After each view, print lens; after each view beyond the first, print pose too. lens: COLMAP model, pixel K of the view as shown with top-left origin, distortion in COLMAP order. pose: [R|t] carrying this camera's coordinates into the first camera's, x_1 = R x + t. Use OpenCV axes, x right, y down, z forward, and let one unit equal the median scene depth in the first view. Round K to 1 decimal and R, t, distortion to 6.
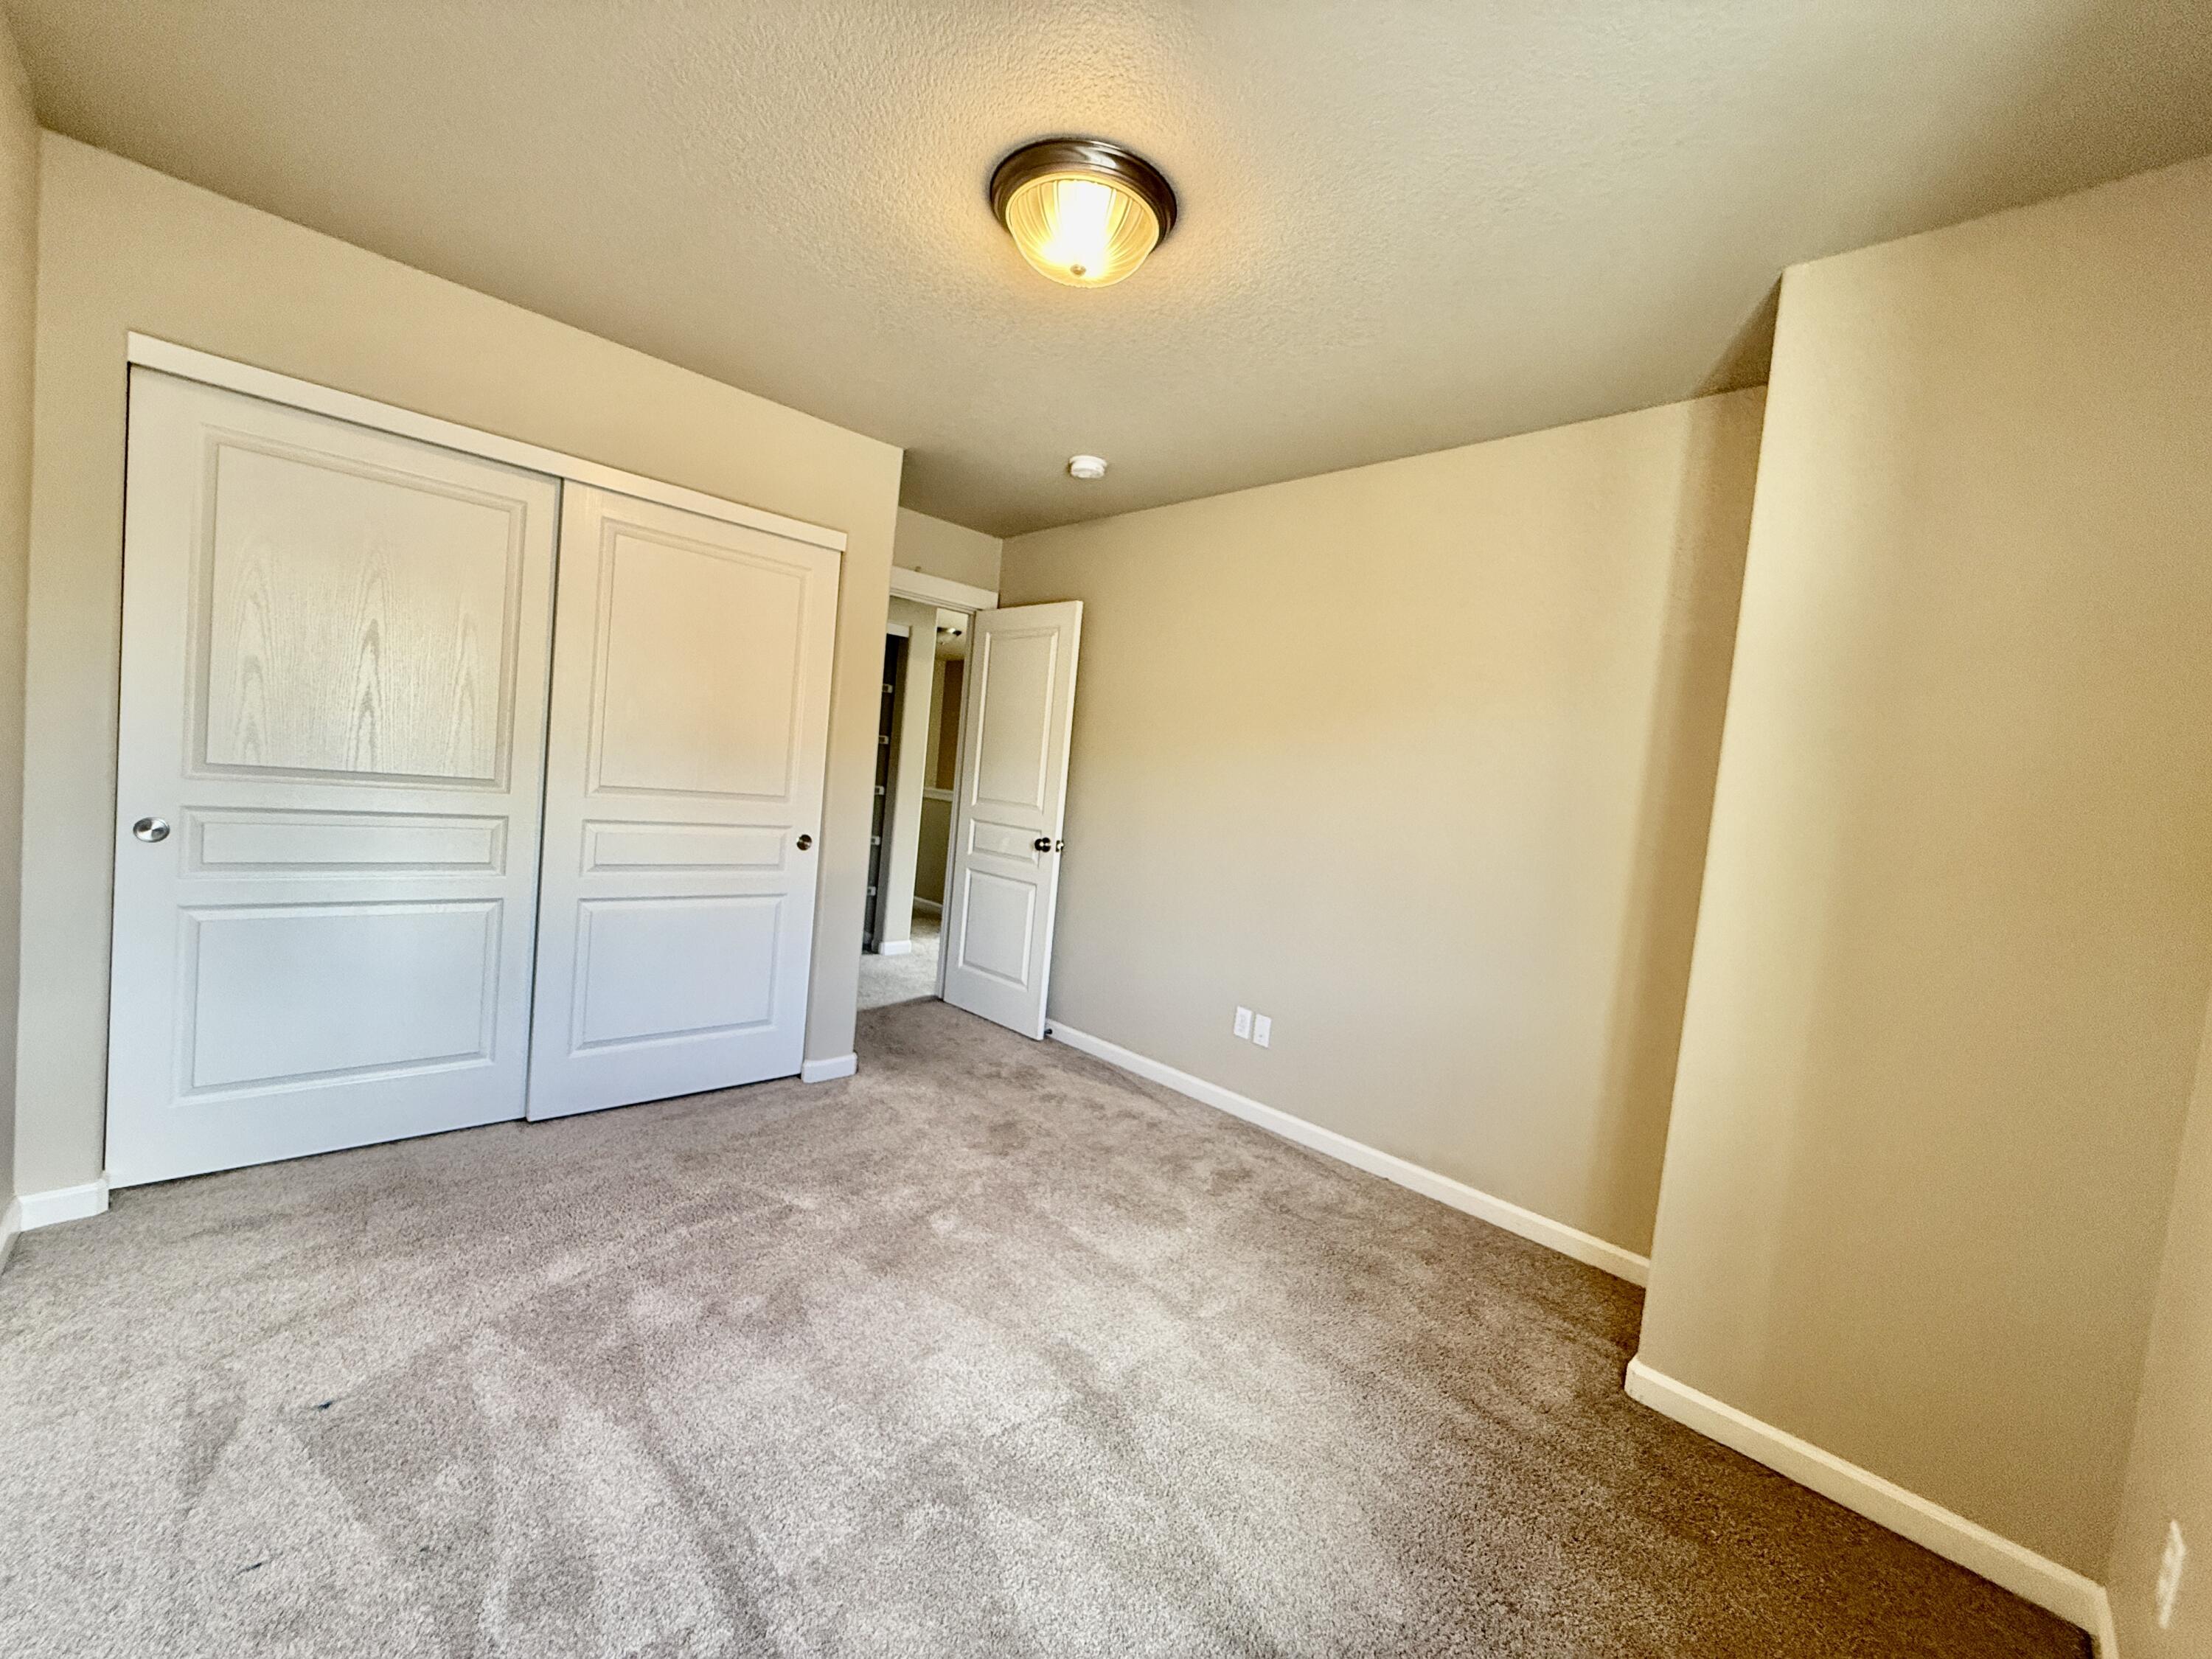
lens RADIAL K [[881.3, 0, 1083.0], [0, 881.3, 821.6], [0, 0, 1]] dist [-0.000876, -0.000027]
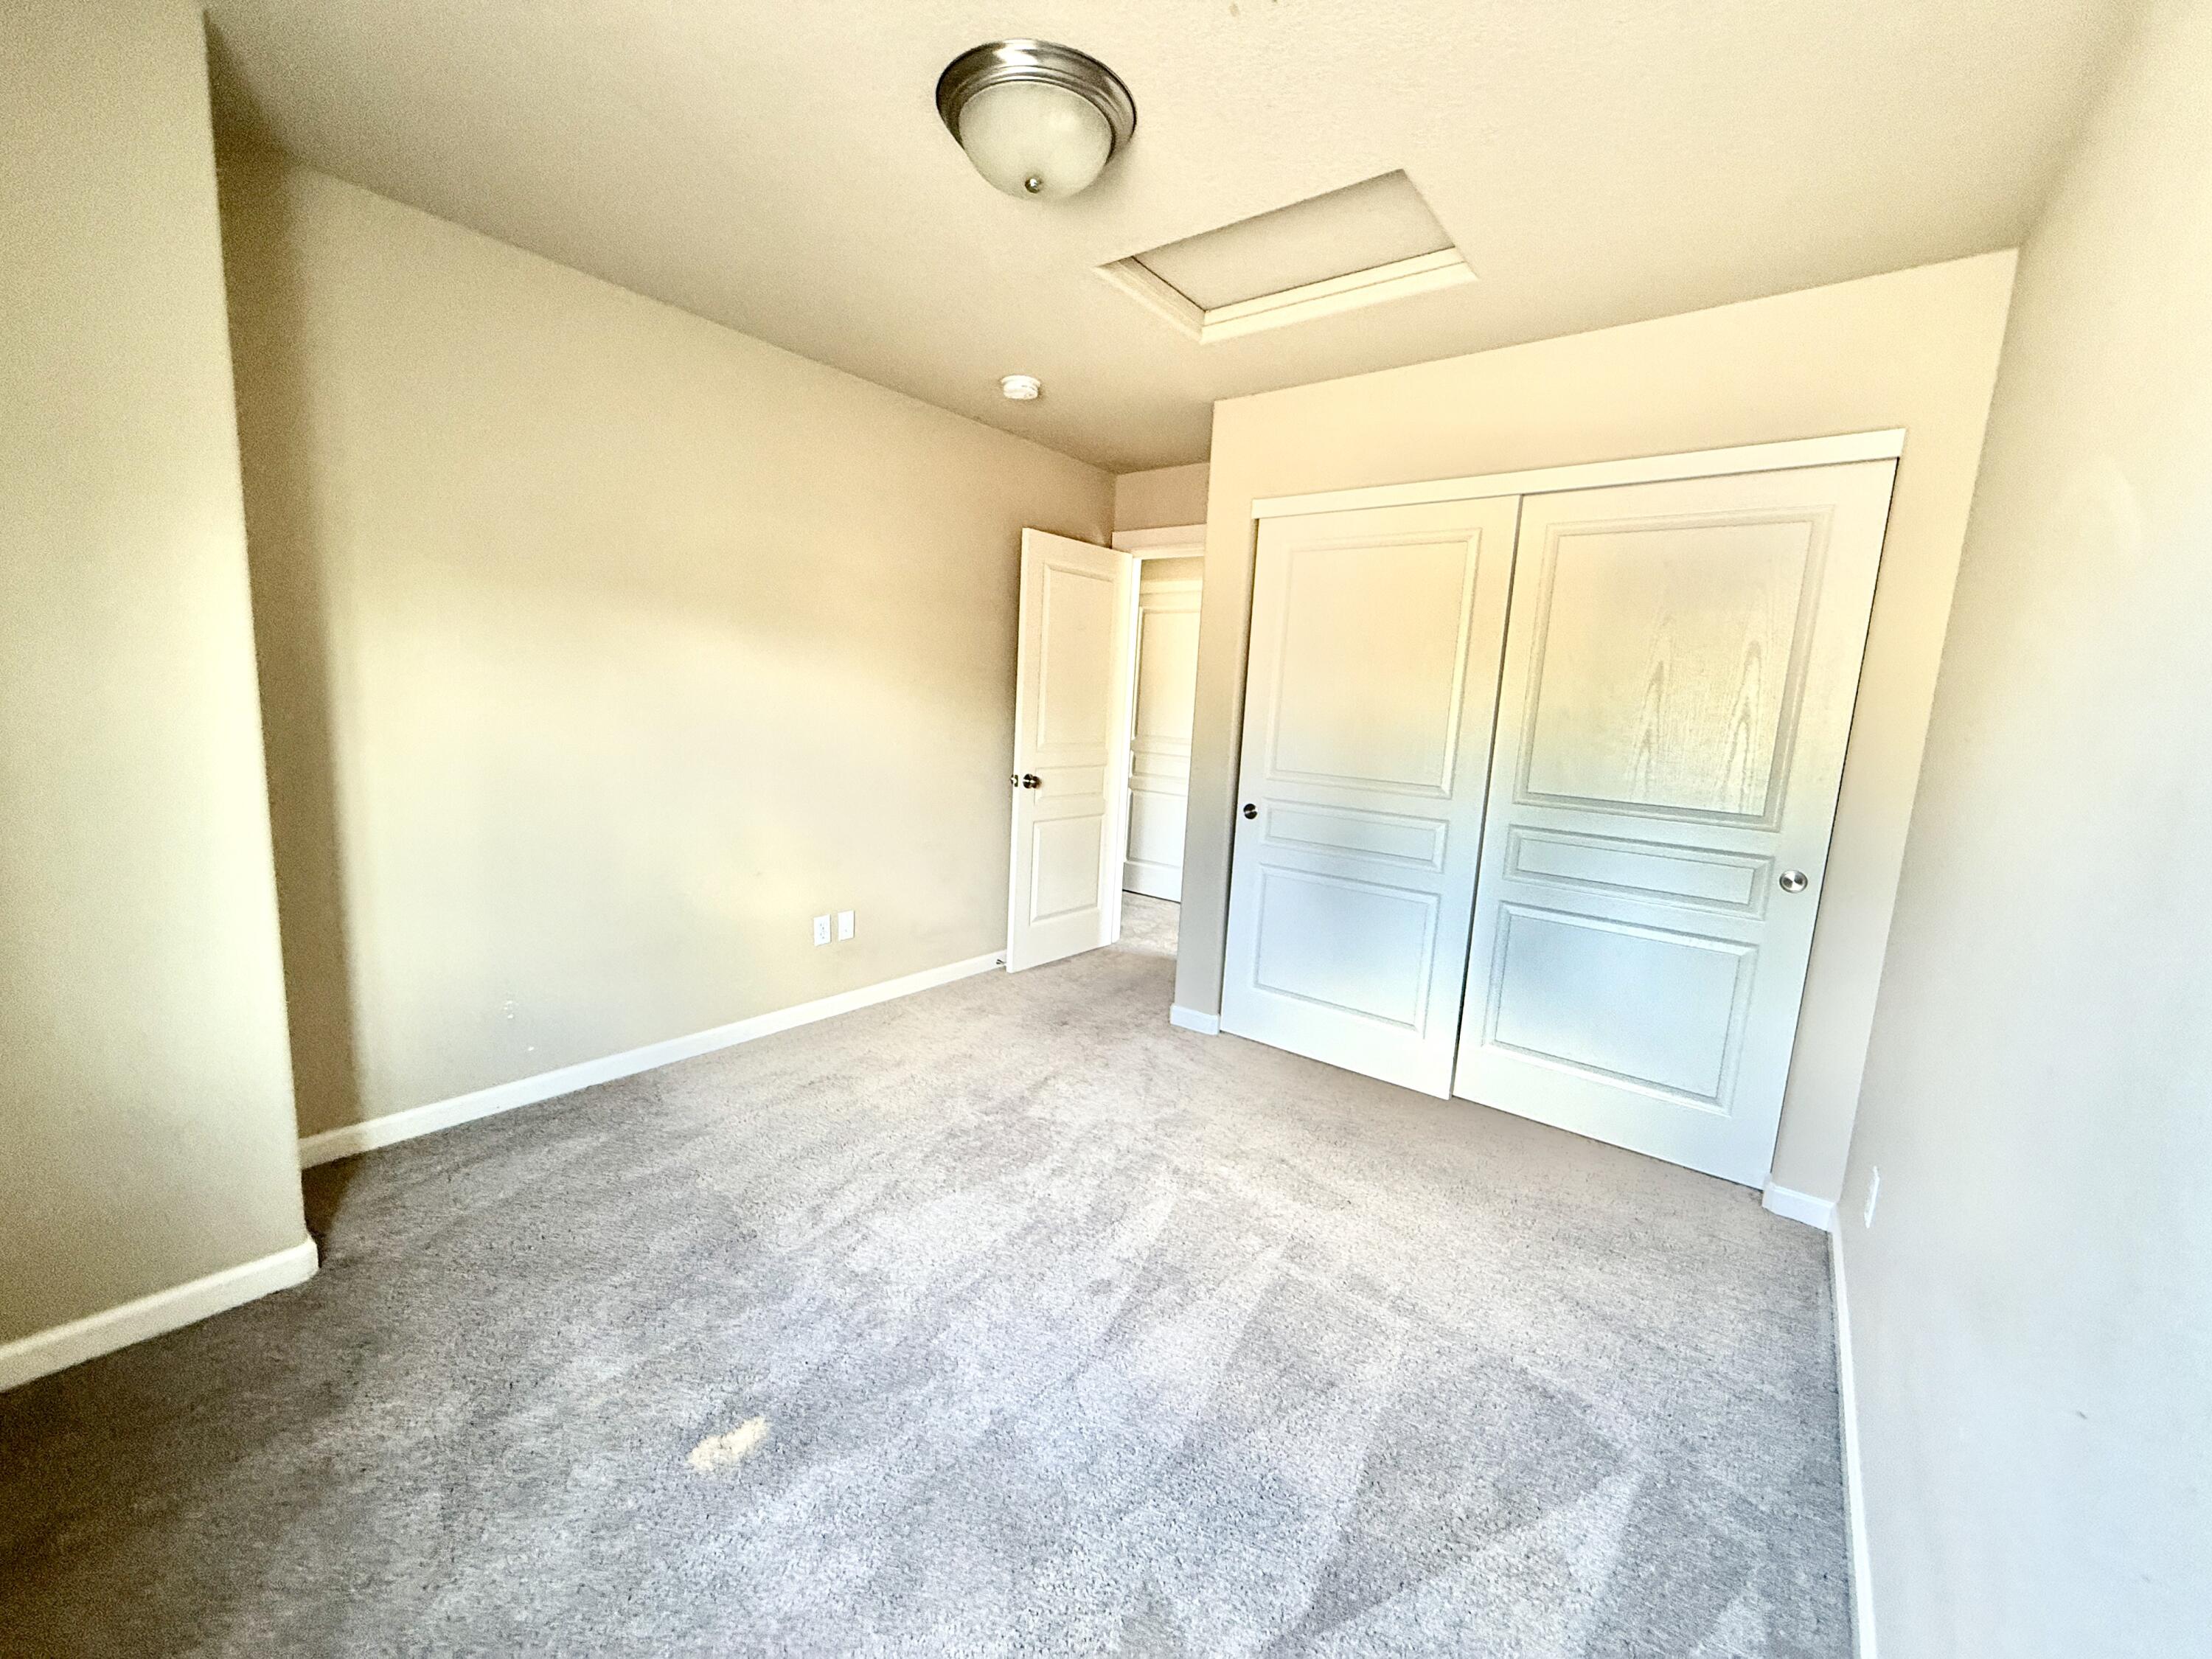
lens RADIAL K [[881.3, 0, 1083.0], [0, 881.3, 821.6], [0, 0, 1]] dist [-0.000876, -0.000027]
pose [[0.142910, 0.037409, -0.989028, 0.166498], [-0.099296, 0.994786, 0.023279, 0.009212], [0.984742, 0.094880, 0.145879, 0.166950]]
